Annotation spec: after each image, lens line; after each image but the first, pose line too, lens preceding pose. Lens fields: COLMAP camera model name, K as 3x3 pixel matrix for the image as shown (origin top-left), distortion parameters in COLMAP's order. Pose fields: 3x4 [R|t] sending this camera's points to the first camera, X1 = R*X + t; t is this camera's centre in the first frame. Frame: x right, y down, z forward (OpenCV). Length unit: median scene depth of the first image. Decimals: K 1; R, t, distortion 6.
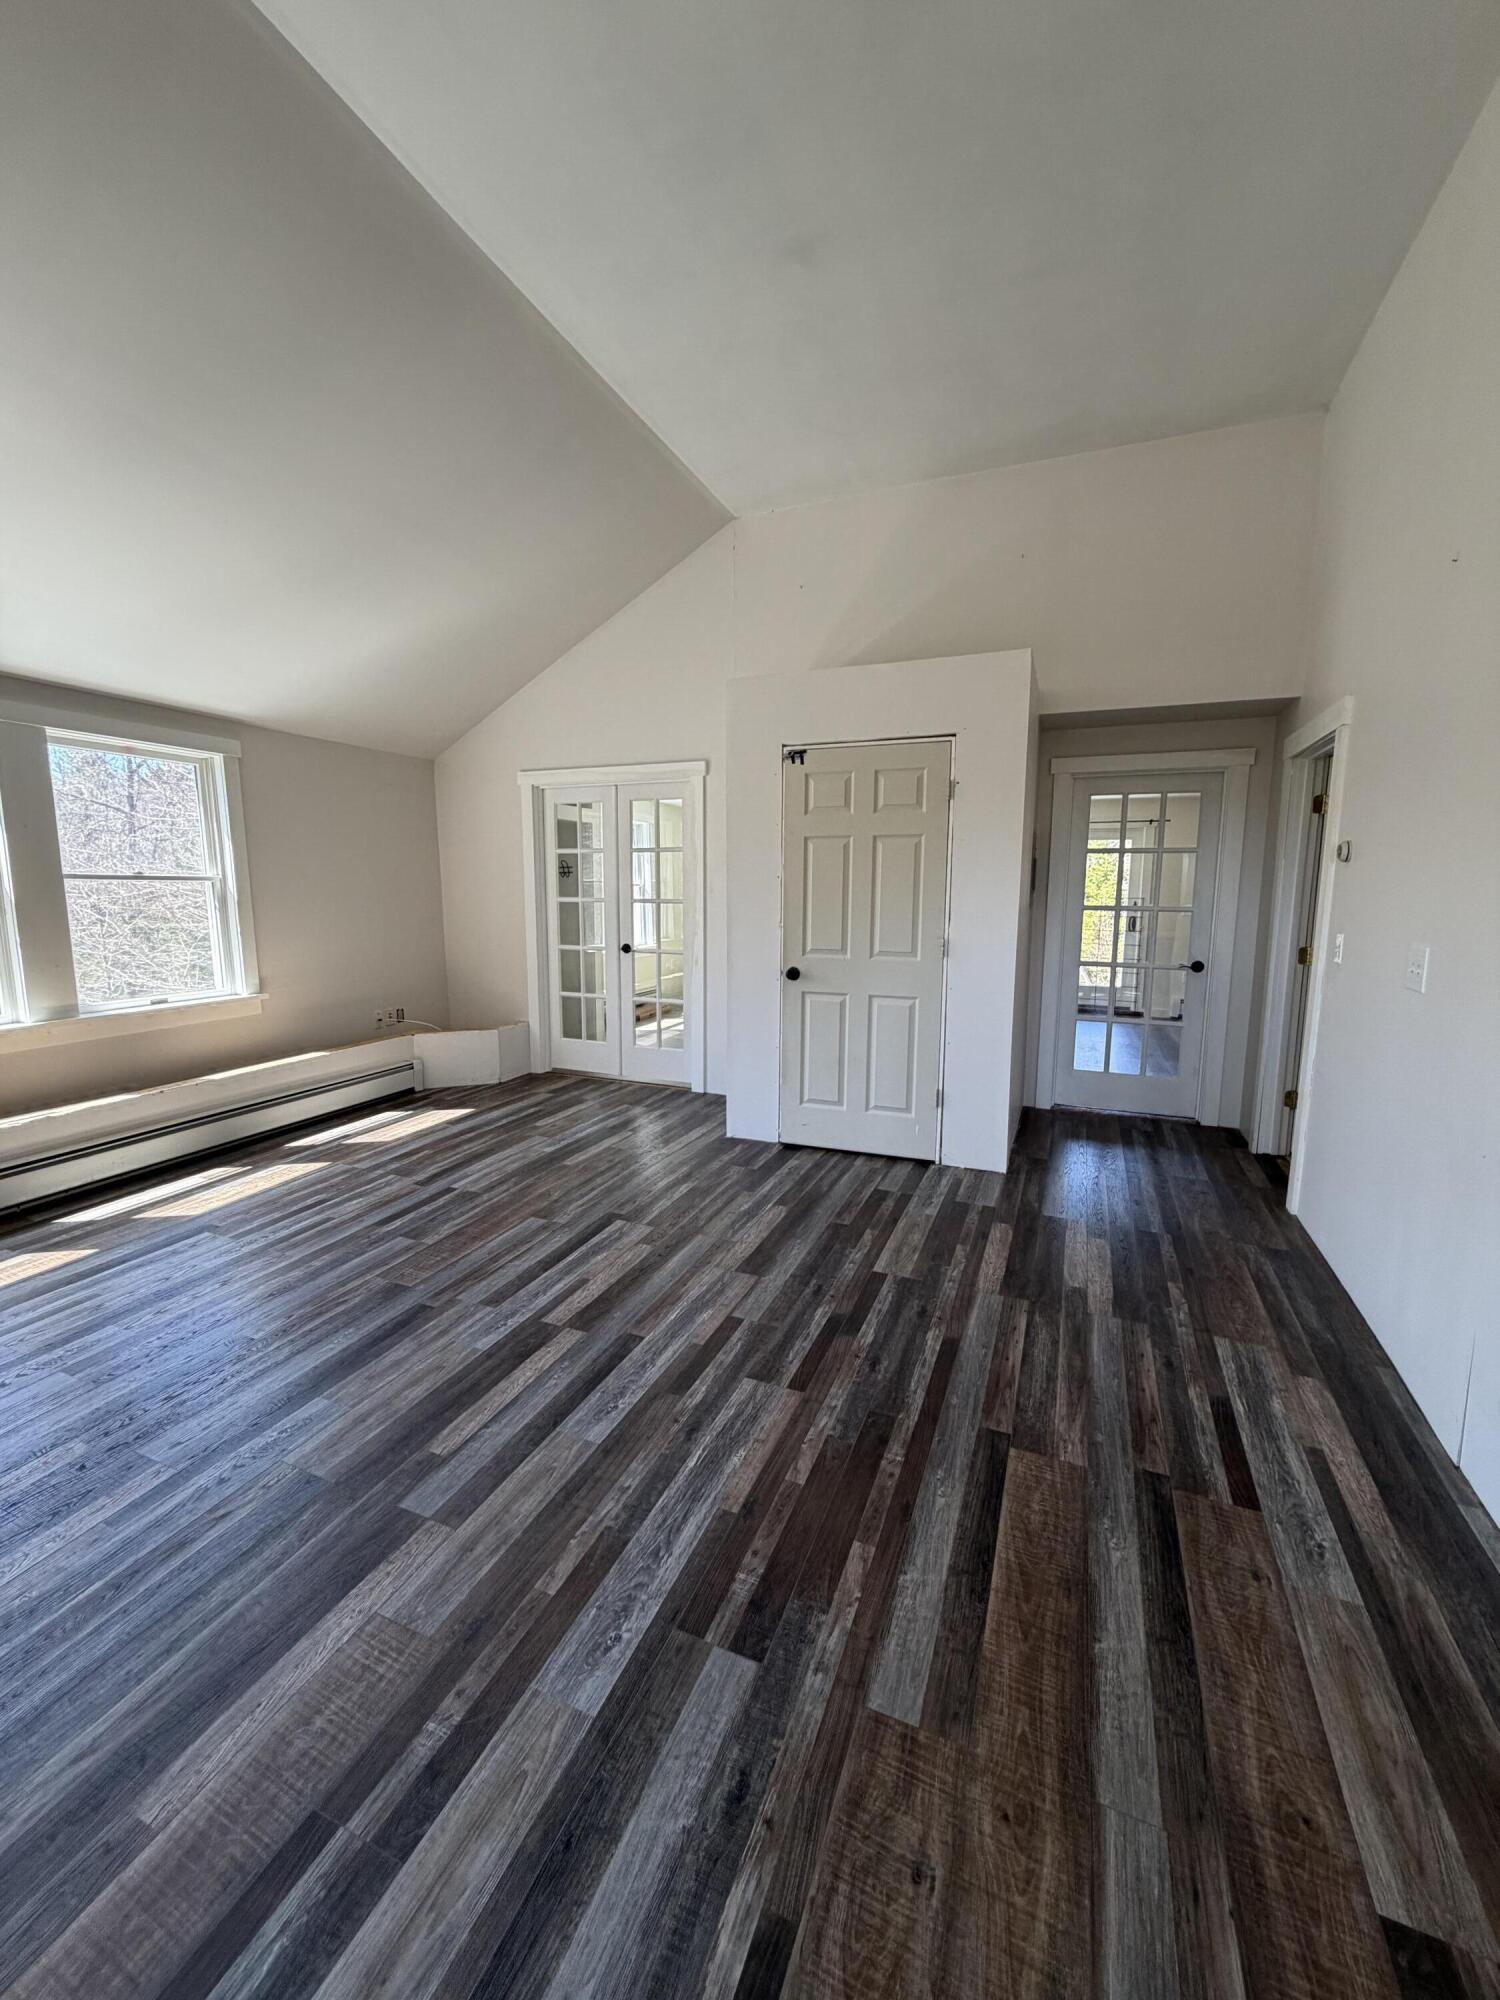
lens RADIAL K [[792.2, 0, 750.6], [0, 792.2, 992.2], [0, 0, 1]] dist [-0.005969, 0.001633]
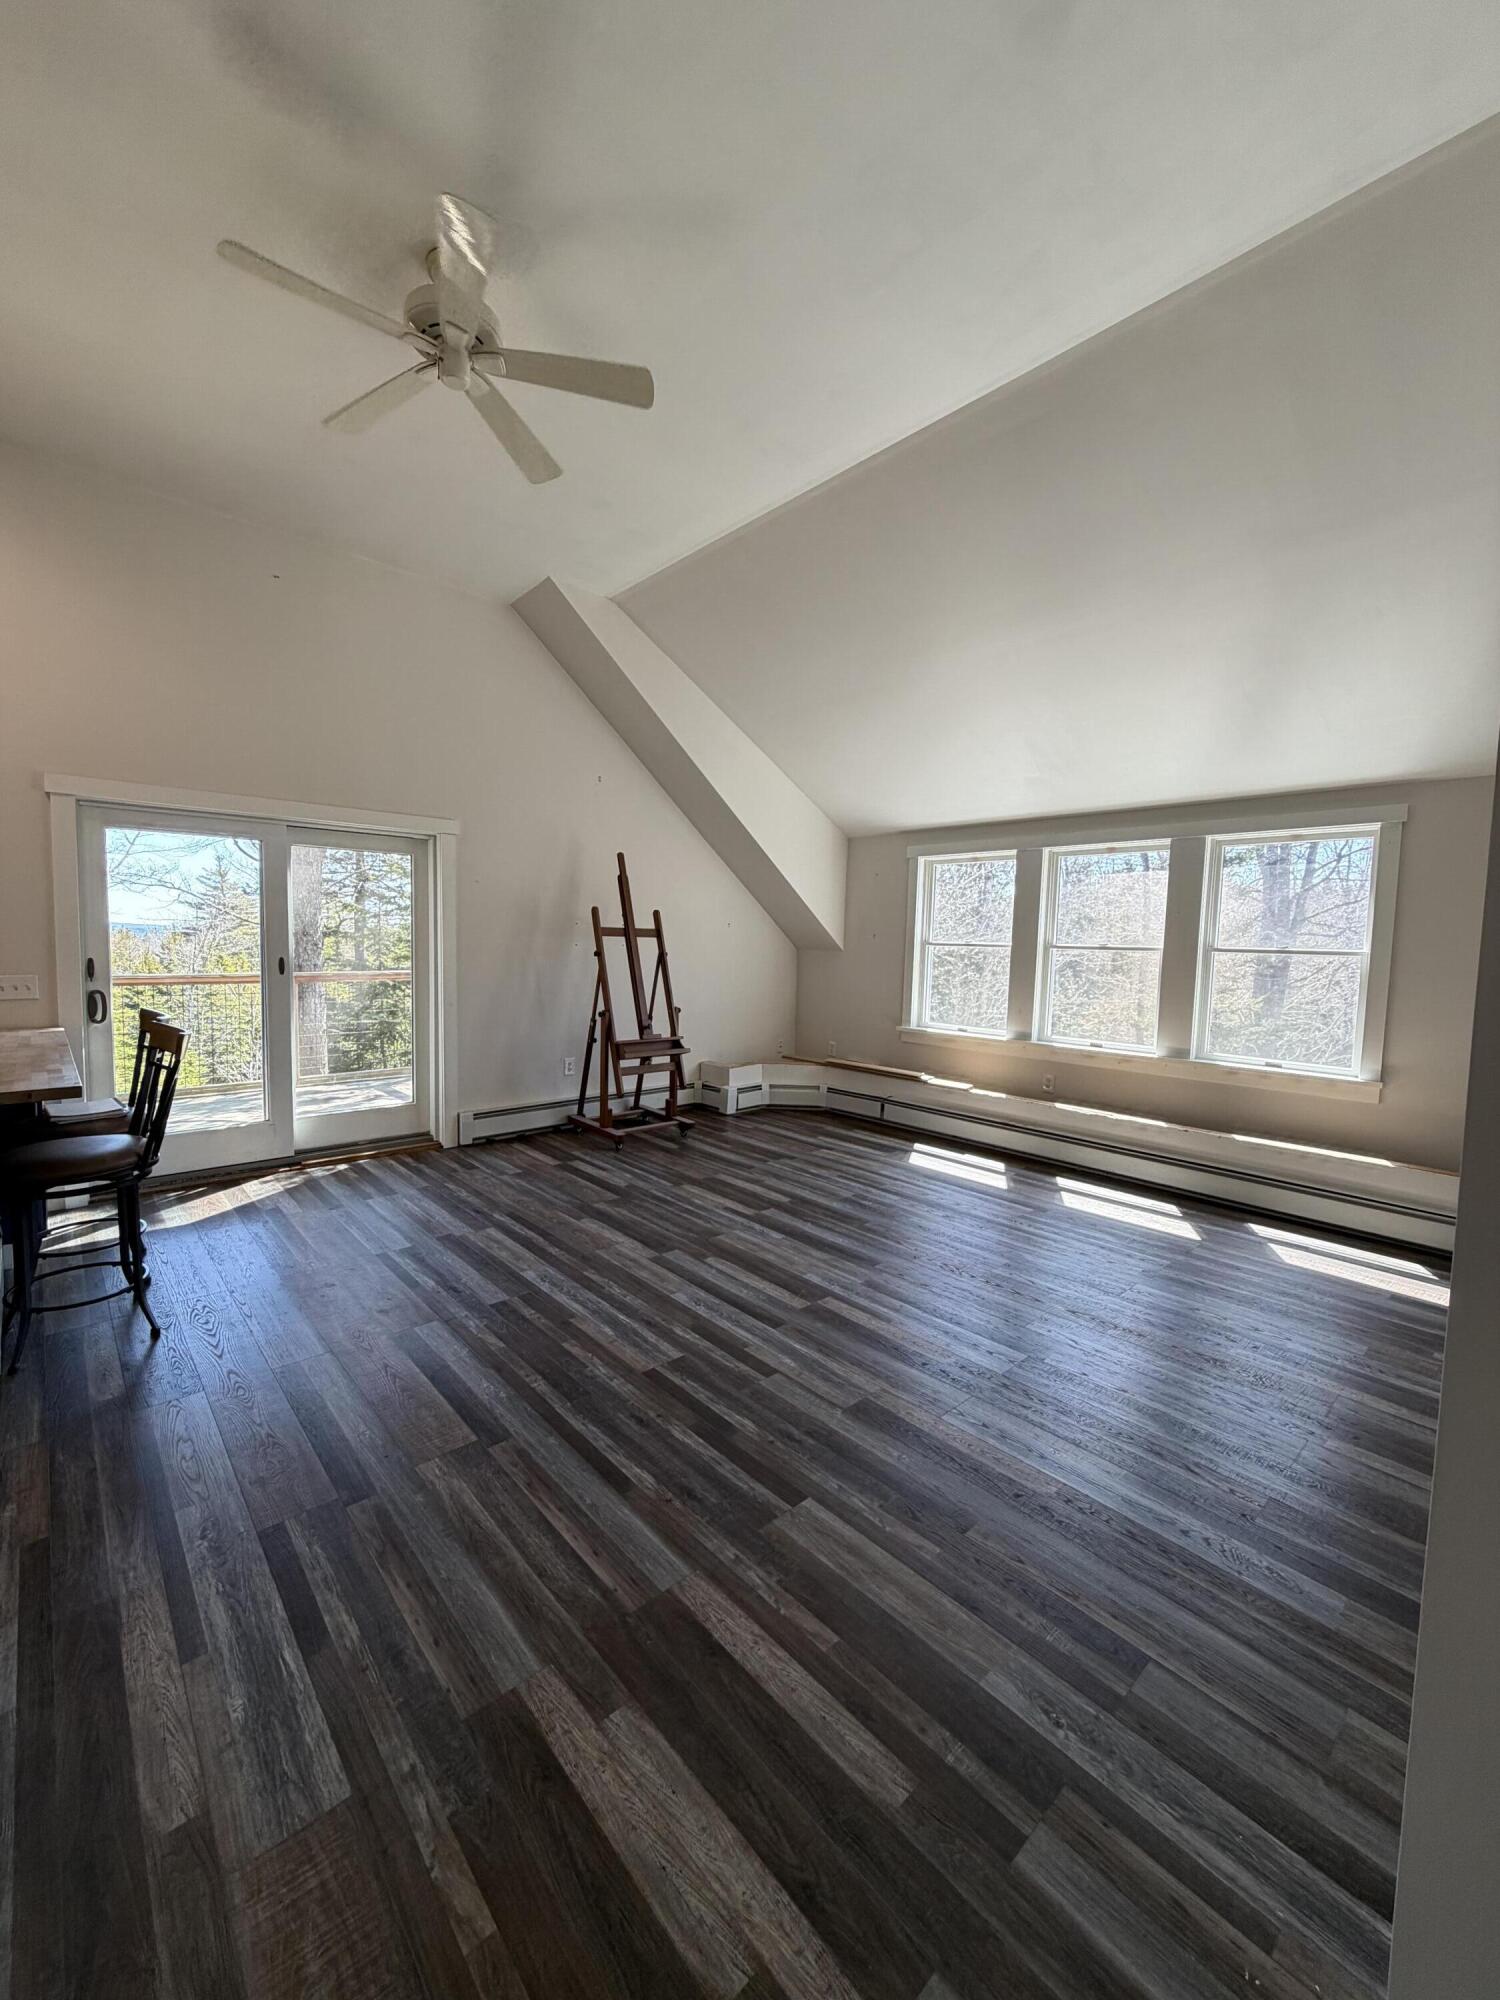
lens RADIAL K [[792.2, 0, 743.0], [0, 792.2, 997.4], [0, 0, 1]] dist [-0.005969, 0.001633]
pose [[-0.430427, 0.051534, -0.901153, 0.811995], [-0.144479, 0.981563, 0.125141, -0.166611], [0.890987, 0.184062, -0.415046, 1.194429]]
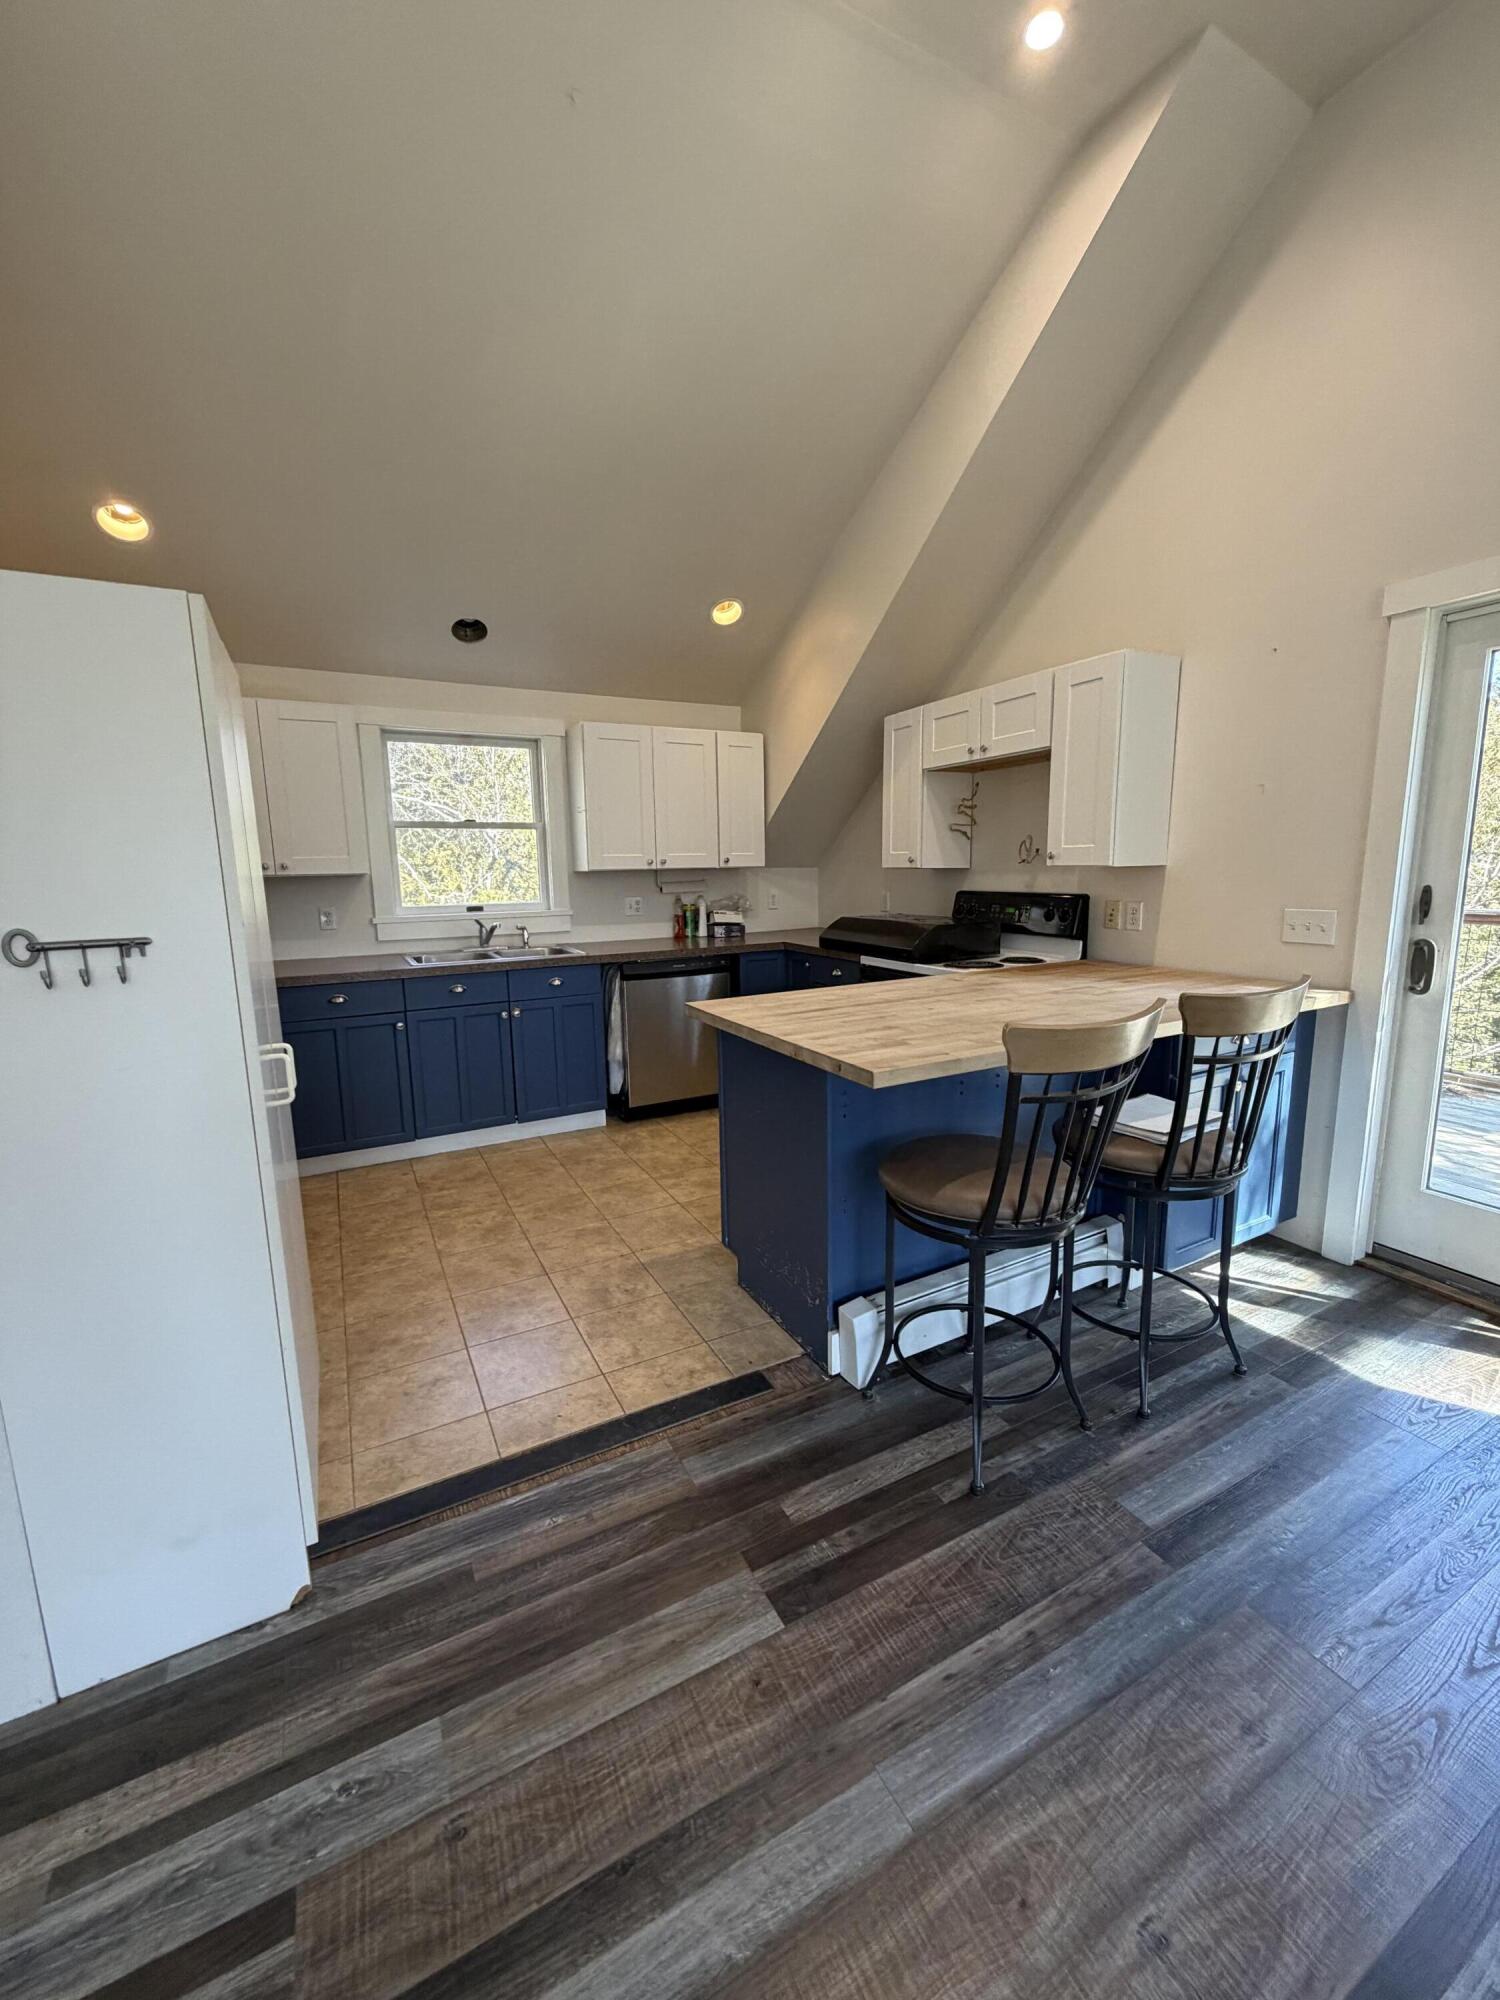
lens RADIAL K [[792.2, 0, 753.8], [0, 792.2, 1001.4], [0, 0, 1]] dist [-0.005969, 0.001633]
pose [[-0.774420, -0.099274, 0.624835, 0.047378], [0.095067, 0.958140, 0.270055, -0.068784], [-0.625489, 0.268537, -0.732565, 0.660850]]
